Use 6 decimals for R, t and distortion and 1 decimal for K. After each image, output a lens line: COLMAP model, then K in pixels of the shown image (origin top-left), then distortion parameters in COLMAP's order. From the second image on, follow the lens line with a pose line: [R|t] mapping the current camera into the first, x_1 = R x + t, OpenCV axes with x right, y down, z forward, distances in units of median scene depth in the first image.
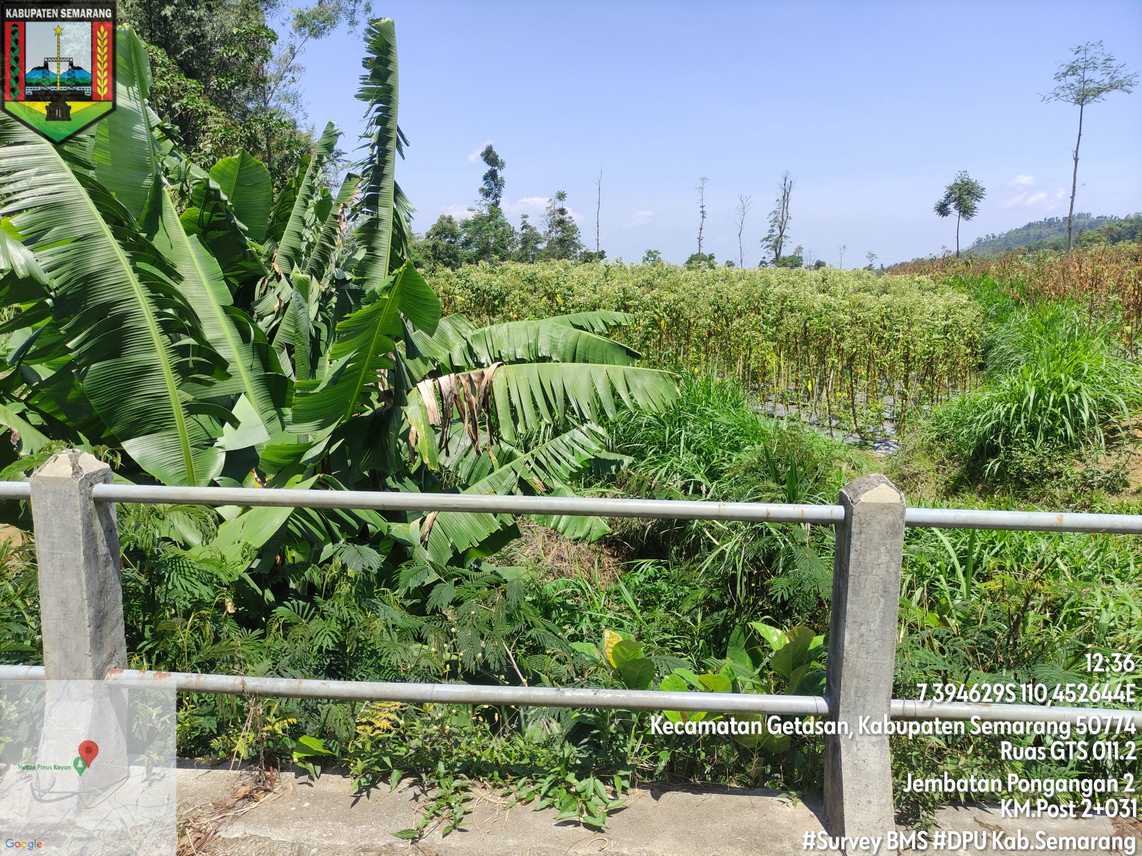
lens RADIAL K [[839.6, 0, 570.6], [0, 839.6, 427.9], [0, 0, 1]] dist [0.059055, -0.059840]
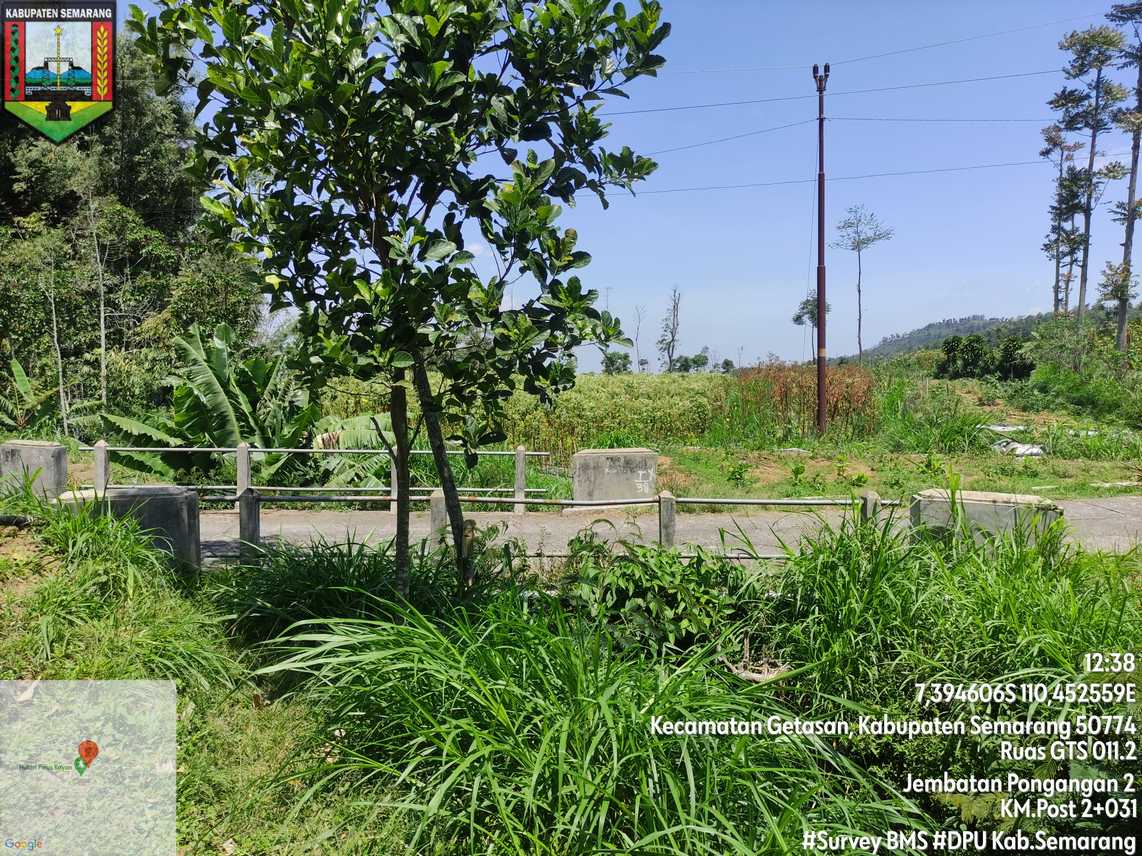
lens RADIAL K [[839.6, 0, 571.3], [0, 839.6, 427.0], [0, 0, 1]] dist [0.059055, -0.059840]
pose [[0.996074, -0.006047, 0.088318, 0.048183], [0.015979, 0.993559, -0.112186, 0.027899], [-0.087071, 0.113157, 0.989755, -0.218456]]
